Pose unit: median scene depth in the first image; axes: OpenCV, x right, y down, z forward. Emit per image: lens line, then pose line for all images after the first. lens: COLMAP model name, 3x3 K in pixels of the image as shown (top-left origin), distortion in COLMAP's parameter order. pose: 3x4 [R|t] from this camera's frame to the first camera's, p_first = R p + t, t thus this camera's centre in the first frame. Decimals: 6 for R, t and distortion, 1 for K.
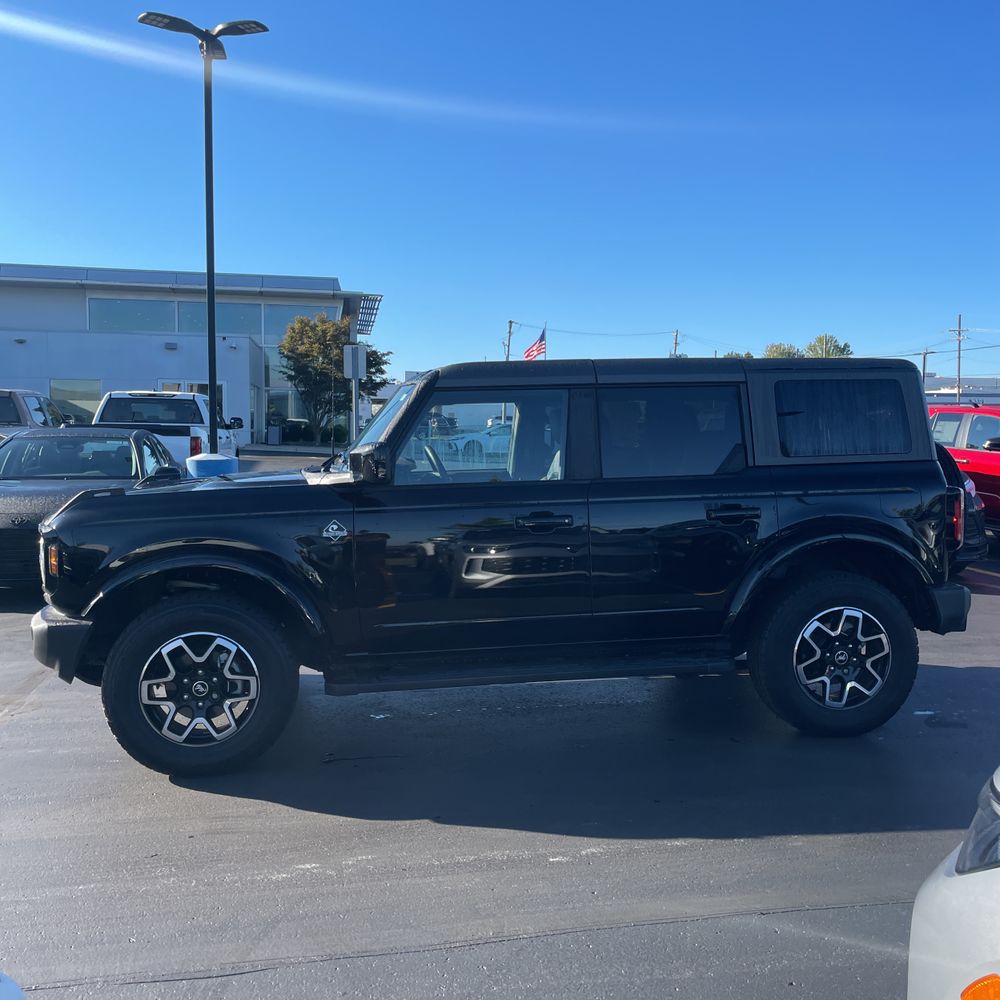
lens RADIAL K [[1018.0, 0, 521.7], [0, 1018.0, 501.7], [0, 0, 1]] dist [0.122347, -0.193323]
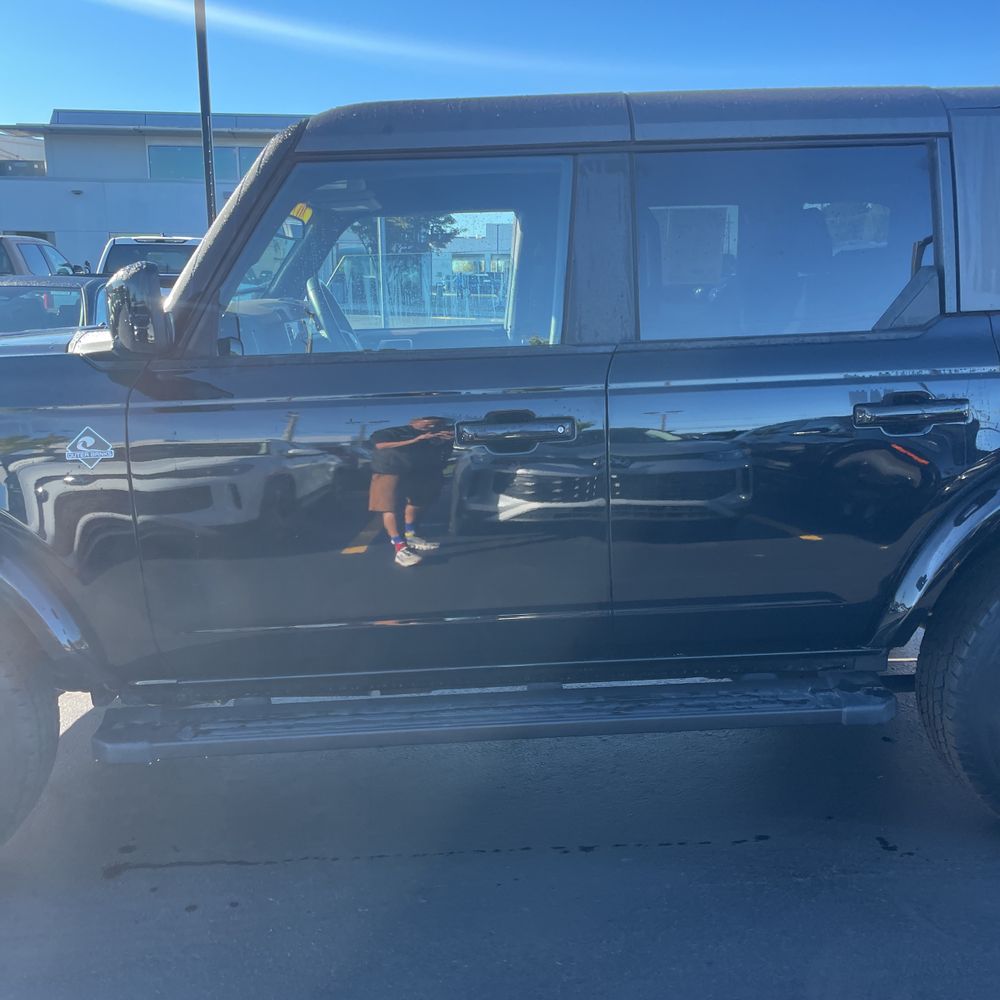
lens RADIAL K [[1009.7, 0, 500.0], [0, 1009.7, 500.0], [0, 0, 1]] dist [0.124302, -0.187708]
pose [[0.994260, 0.013174, -0.106173, 0.063457], [0.001361, 0.990751, 0.135684, -0.013043], [0.106978, -0.135049, 0.985047, 0.481532]]
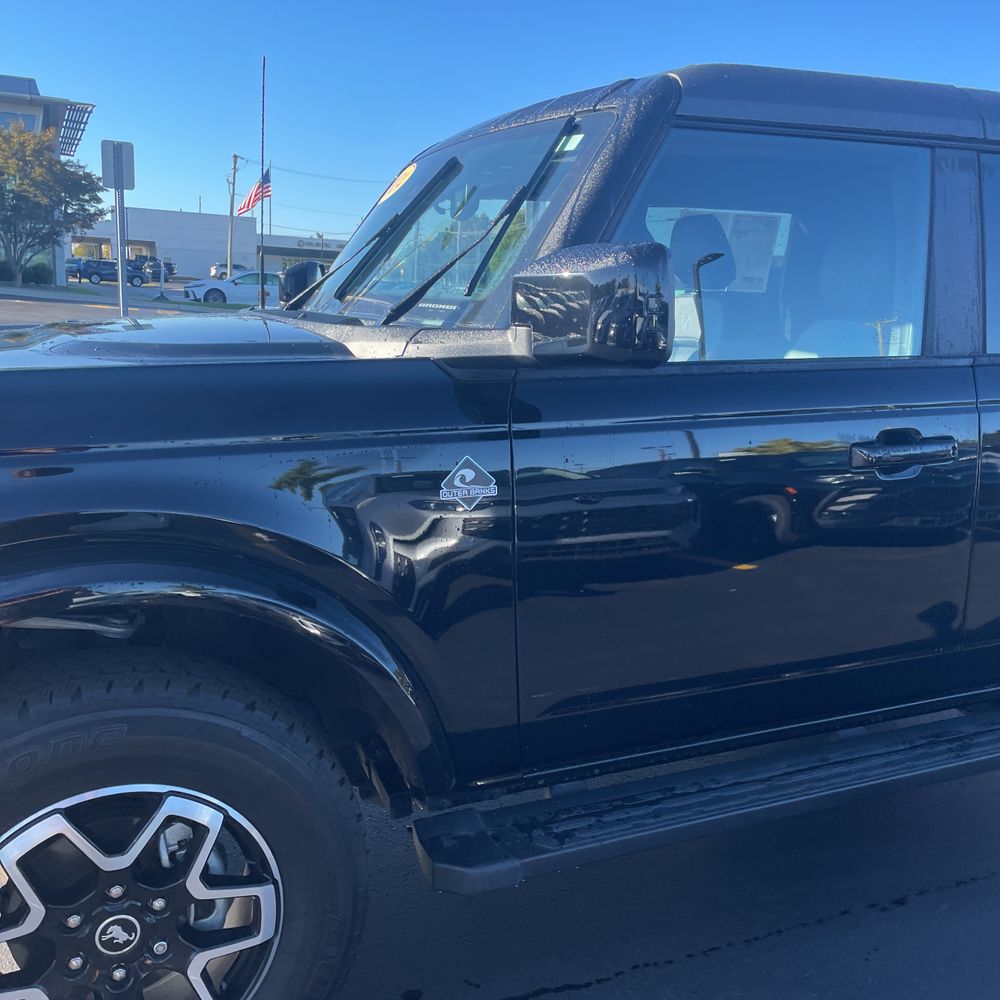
lens RADIAL K [[1007.5, 0, 501.2], [0, 1007.5, 512.7], [0, 0, 1]] dist [0.104529, -0.139571]
pose [[0.968097, -0.016661, 0.250022, -0.242394], [-0.020374, 0.989250, 0.144811, -0.014195], [-0.249747, -0.145285, 0.957350, 0.584249]]
